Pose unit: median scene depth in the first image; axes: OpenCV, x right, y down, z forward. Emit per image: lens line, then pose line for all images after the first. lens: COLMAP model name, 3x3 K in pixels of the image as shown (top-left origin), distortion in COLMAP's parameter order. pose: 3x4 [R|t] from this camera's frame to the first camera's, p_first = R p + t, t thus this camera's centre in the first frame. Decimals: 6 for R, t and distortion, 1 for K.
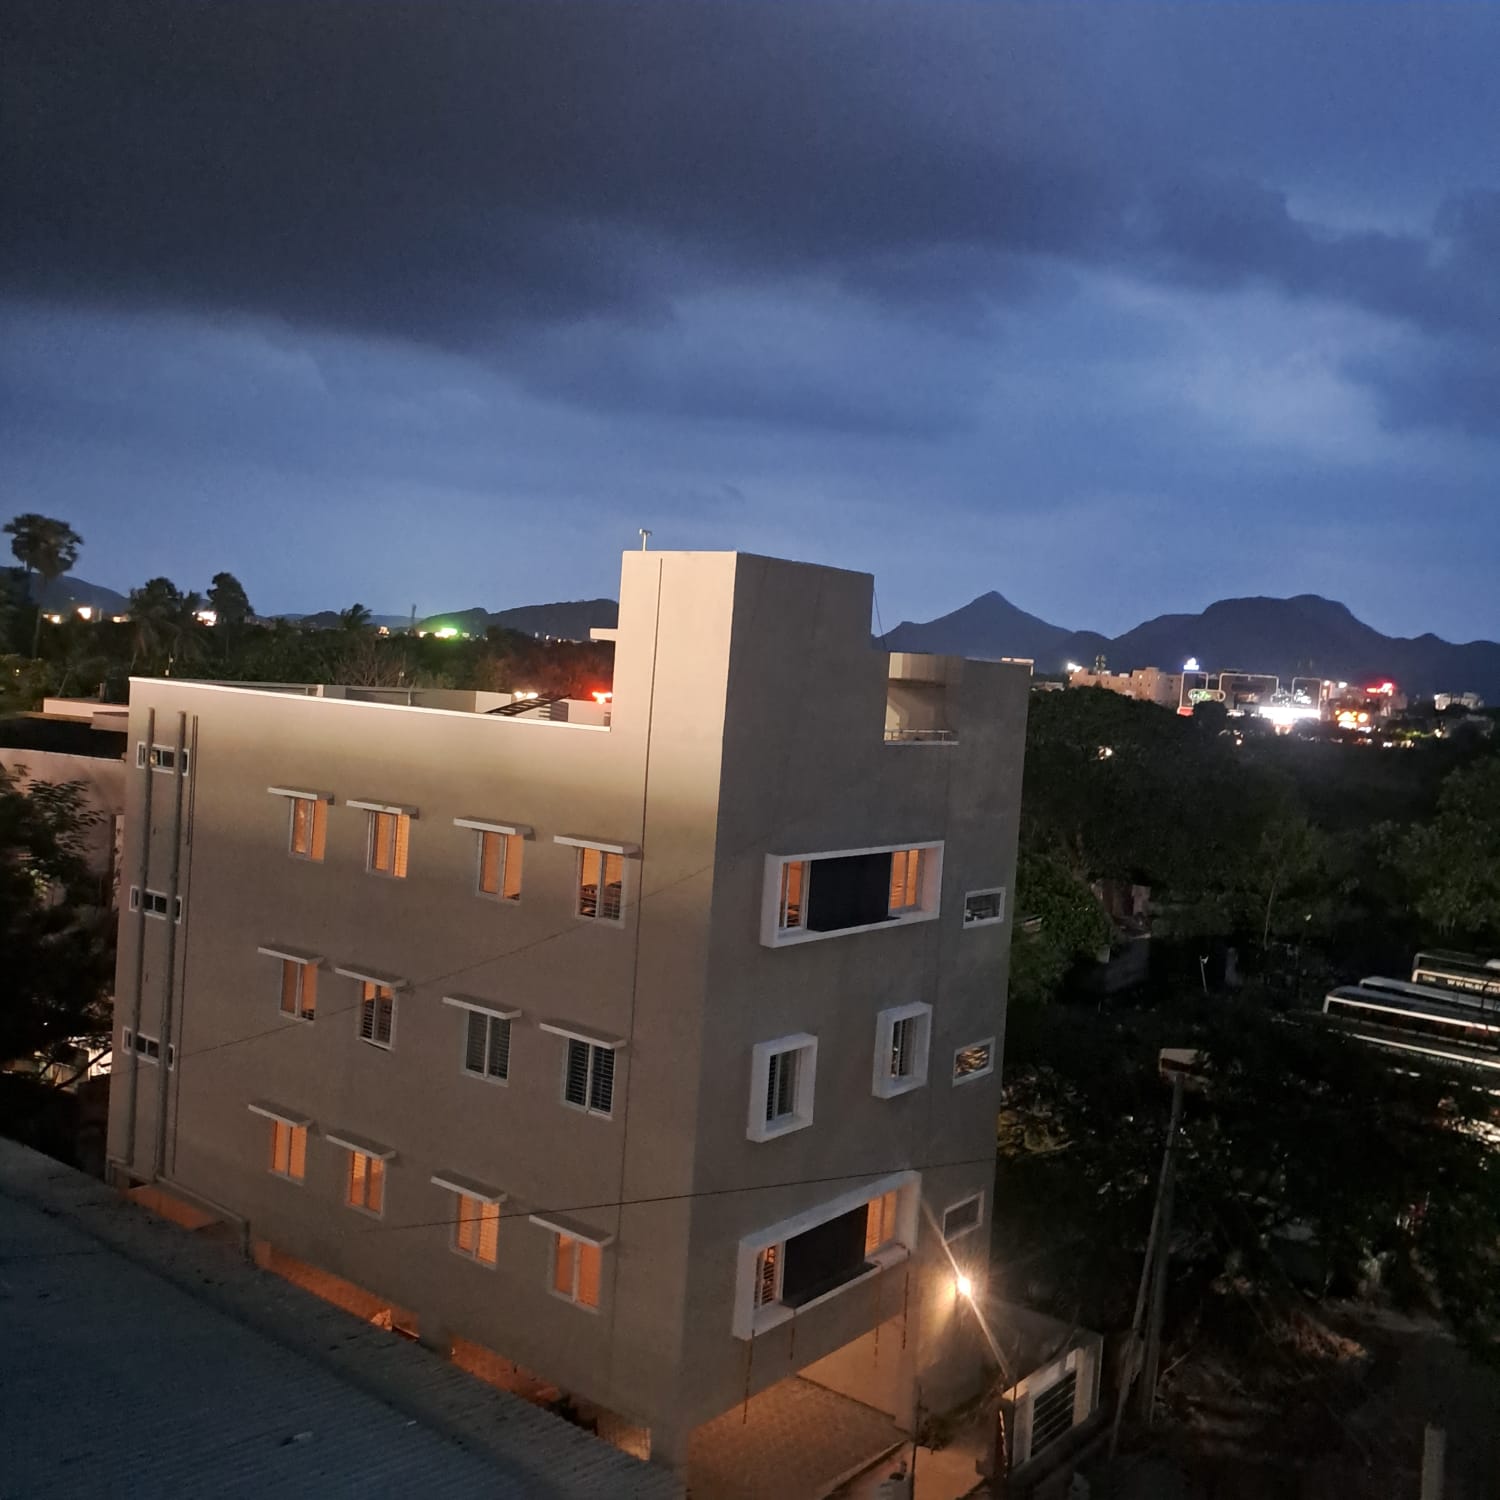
lens RADIAL K [[1484.0, 0, 745.1], [0, 1484.0, 748.4], [0, 0, 1]] dist [0.082106, 0.000000]
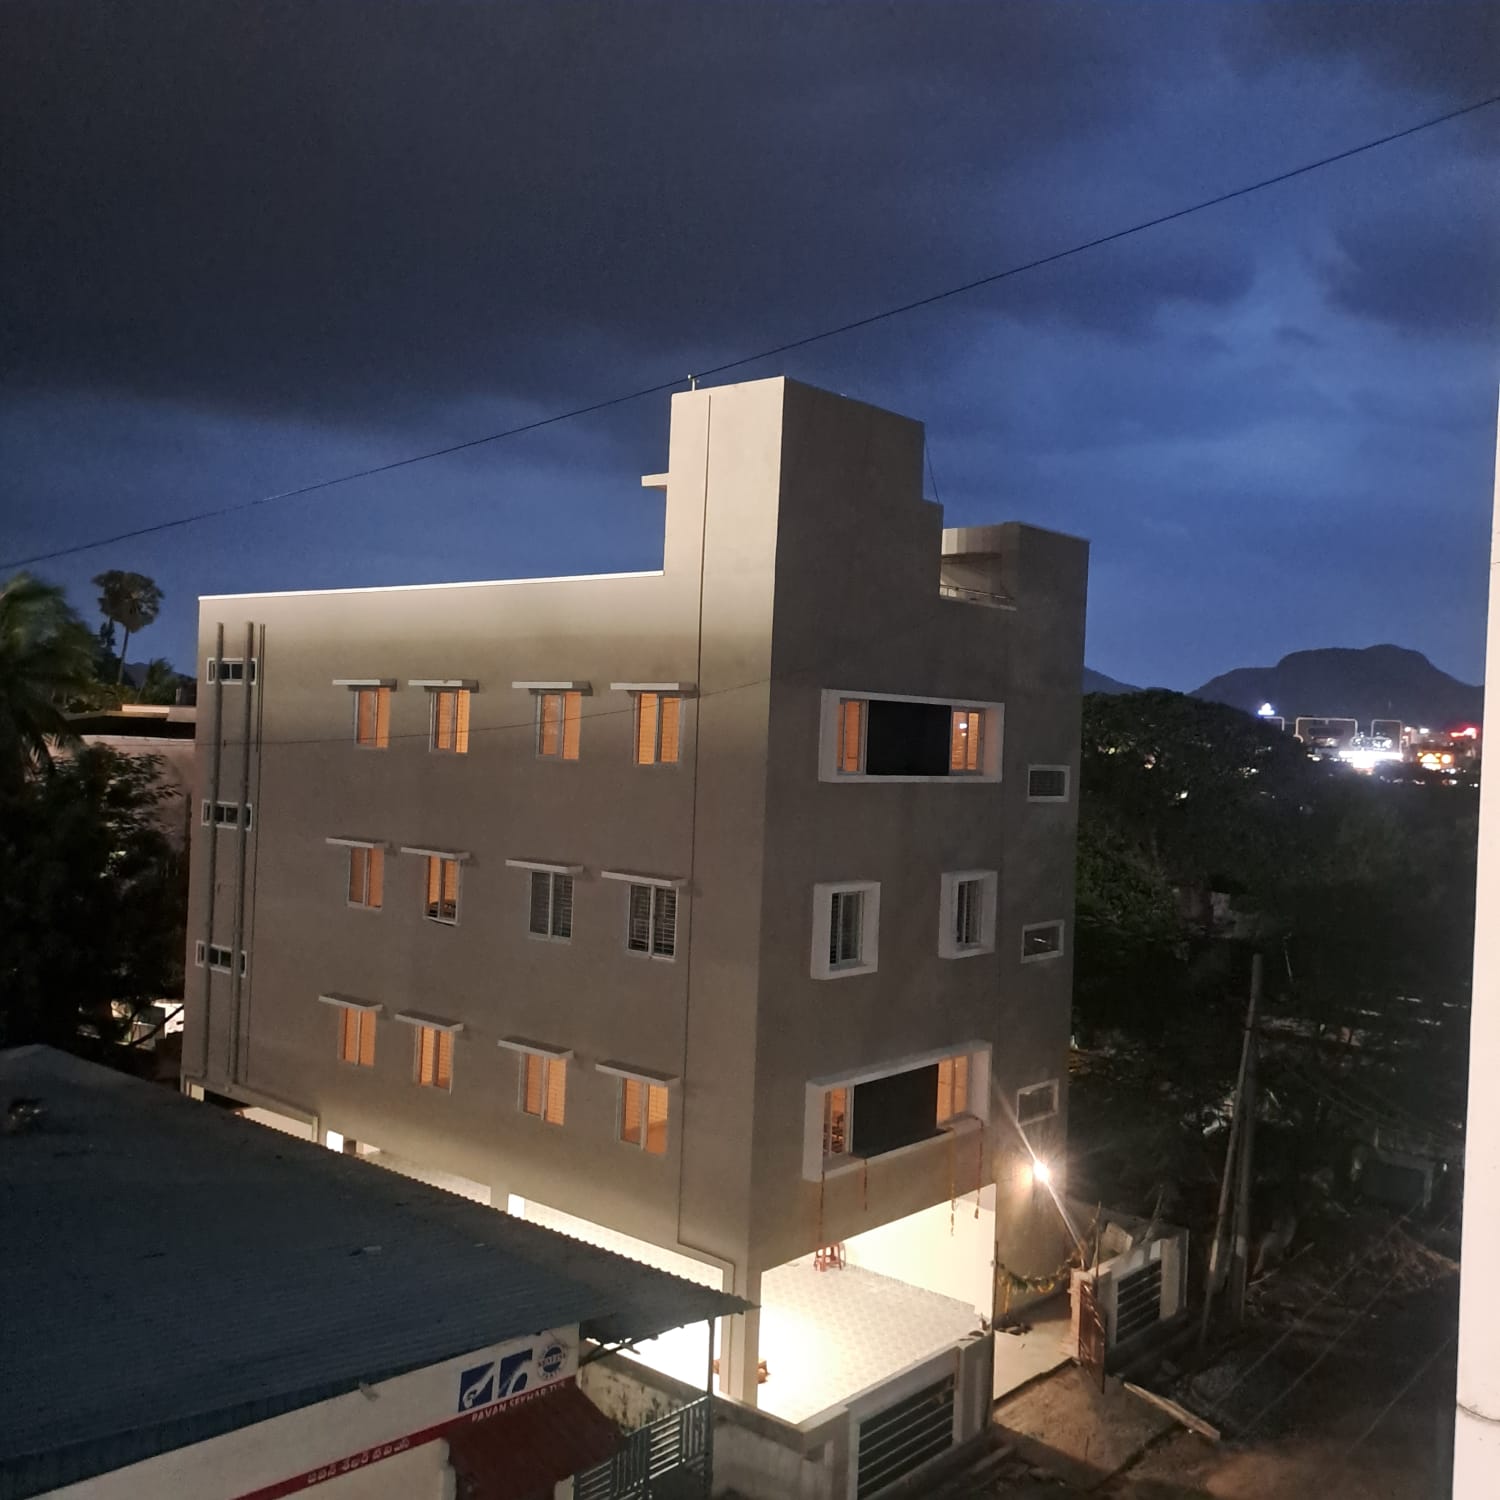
lens RADIAL K [[1484.0, 0, 751.6], [0, 1484.0, 748.9], [0, 0, 1]] dist [0.082106, 0.000000]
pose [[0.998728, -0.027812, -0.042061, 0.006180], [0.025643, 0.998357, -0.051251, 0.130431], [0.043417, 0.050107, 0.997800, 0.003902]]
